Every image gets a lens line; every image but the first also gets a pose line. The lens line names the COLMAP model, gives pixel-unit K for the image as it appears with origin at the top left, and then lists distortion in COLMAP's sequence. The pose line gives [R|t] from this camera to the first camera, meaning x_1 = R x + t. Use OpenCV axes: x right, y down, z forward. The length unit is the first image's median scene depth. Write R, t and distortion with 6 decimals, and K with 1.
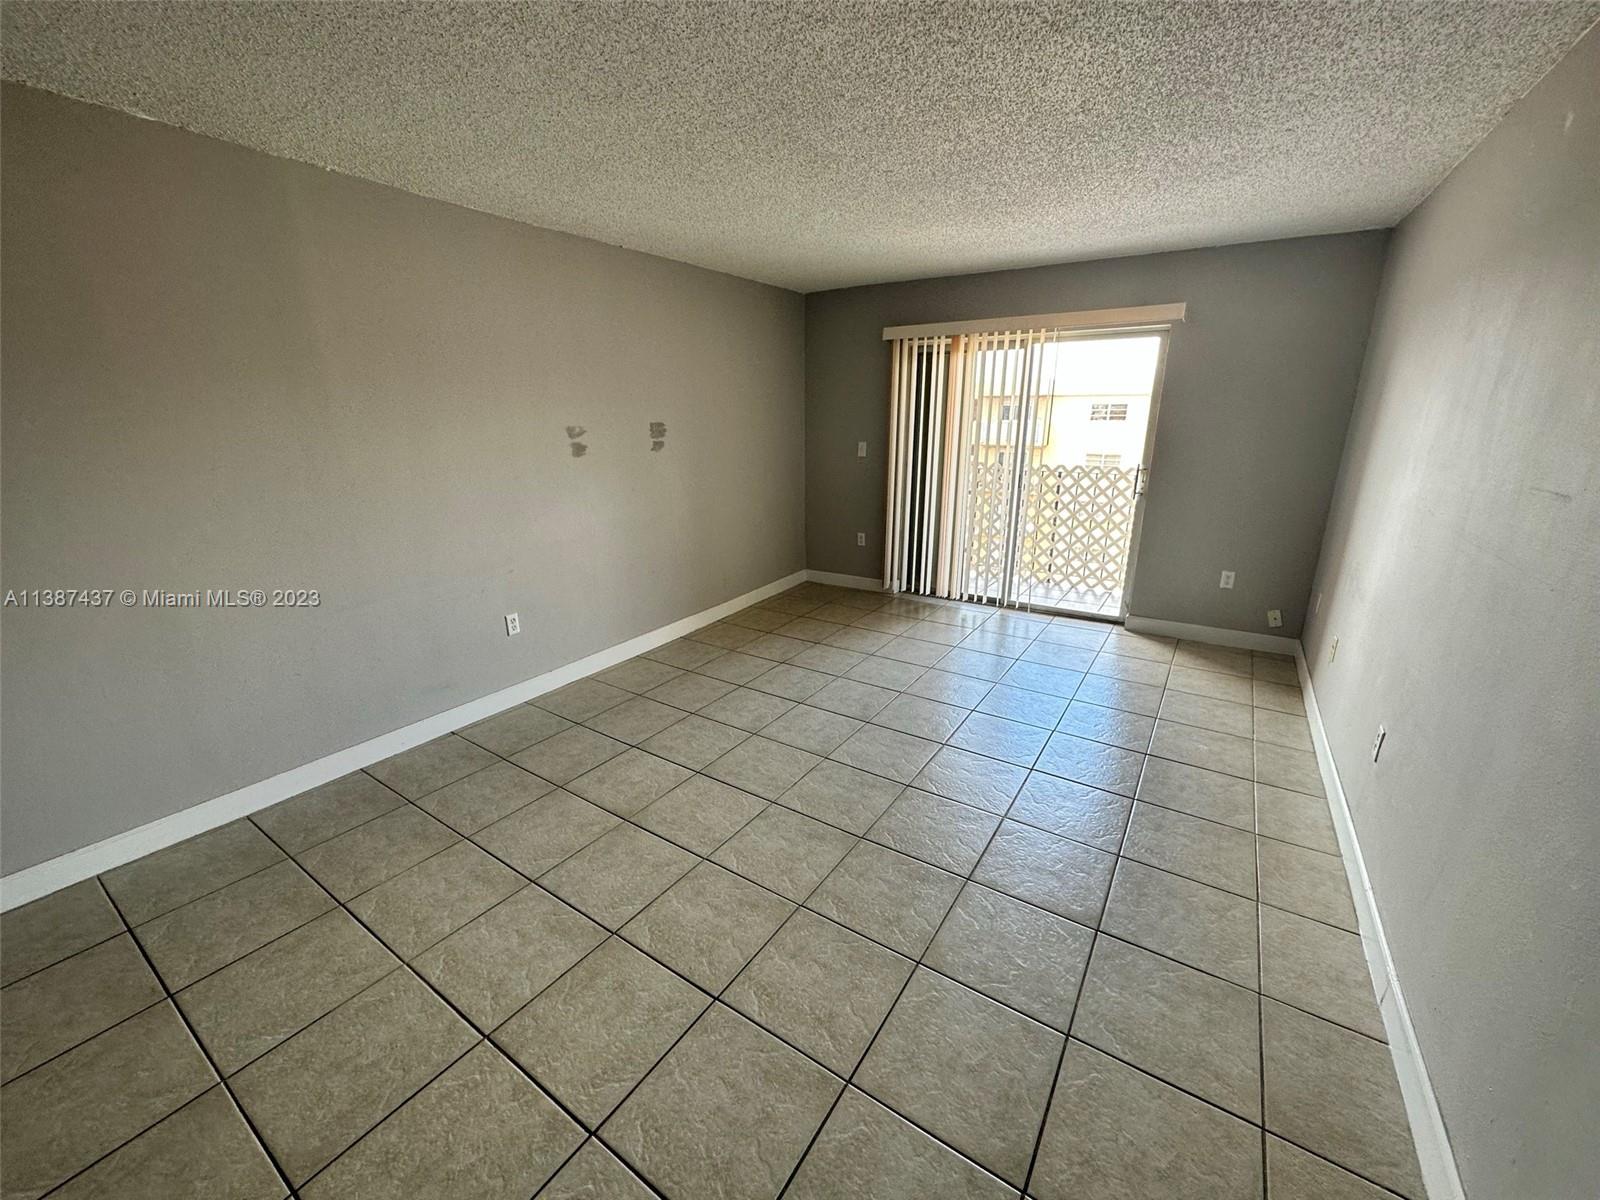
lens RADIAL K [[636.8, 0, 800.7], [0, 636.8, 599.0], [0, 0, 1]] dist [-0.001829, -0.000043]
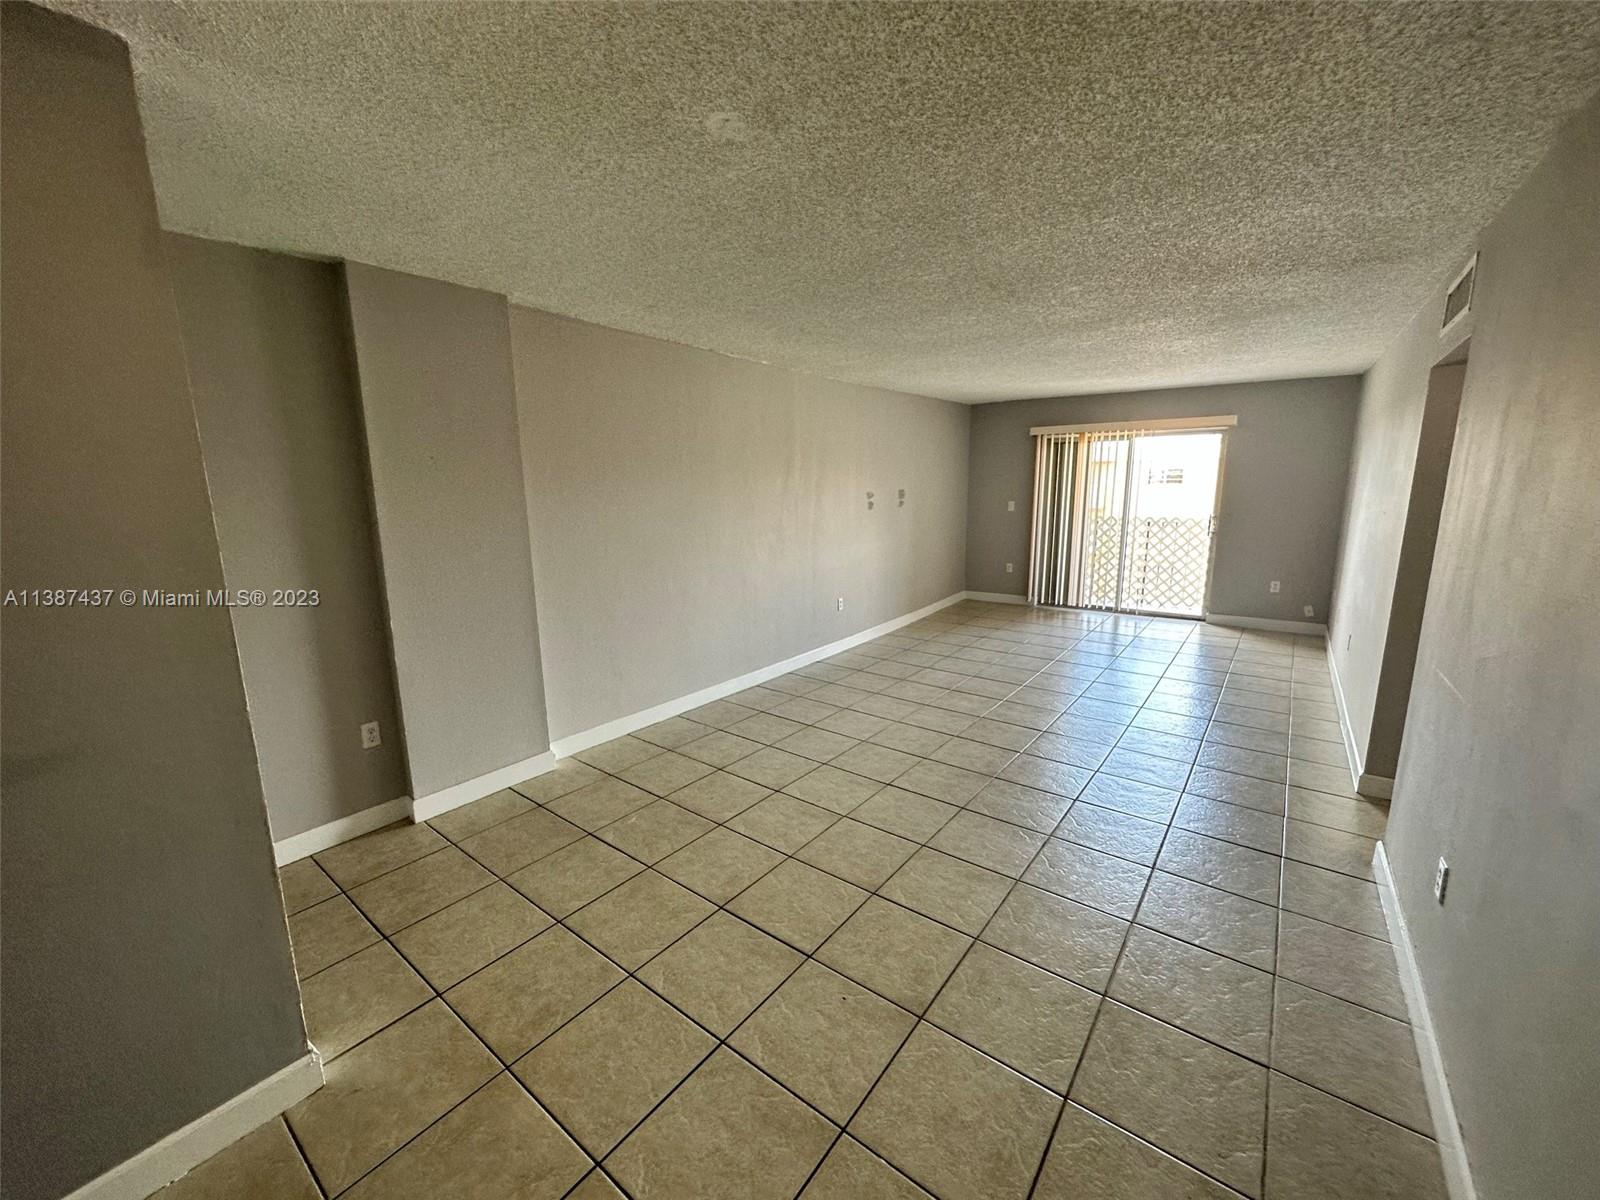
lens RADIAL K [[635.5, 0, 801.2], [0, 635.5, 600.9], [0, 0, 1]] dist [-0.001350, 0.000152]
pose [[0.997364, 0.003719, -0.072462, -0.491367], [-0.010620, 0.995413, -0.095079, 0.222434], [0.071776, 0.095598, 0.992829, -0.820121]]
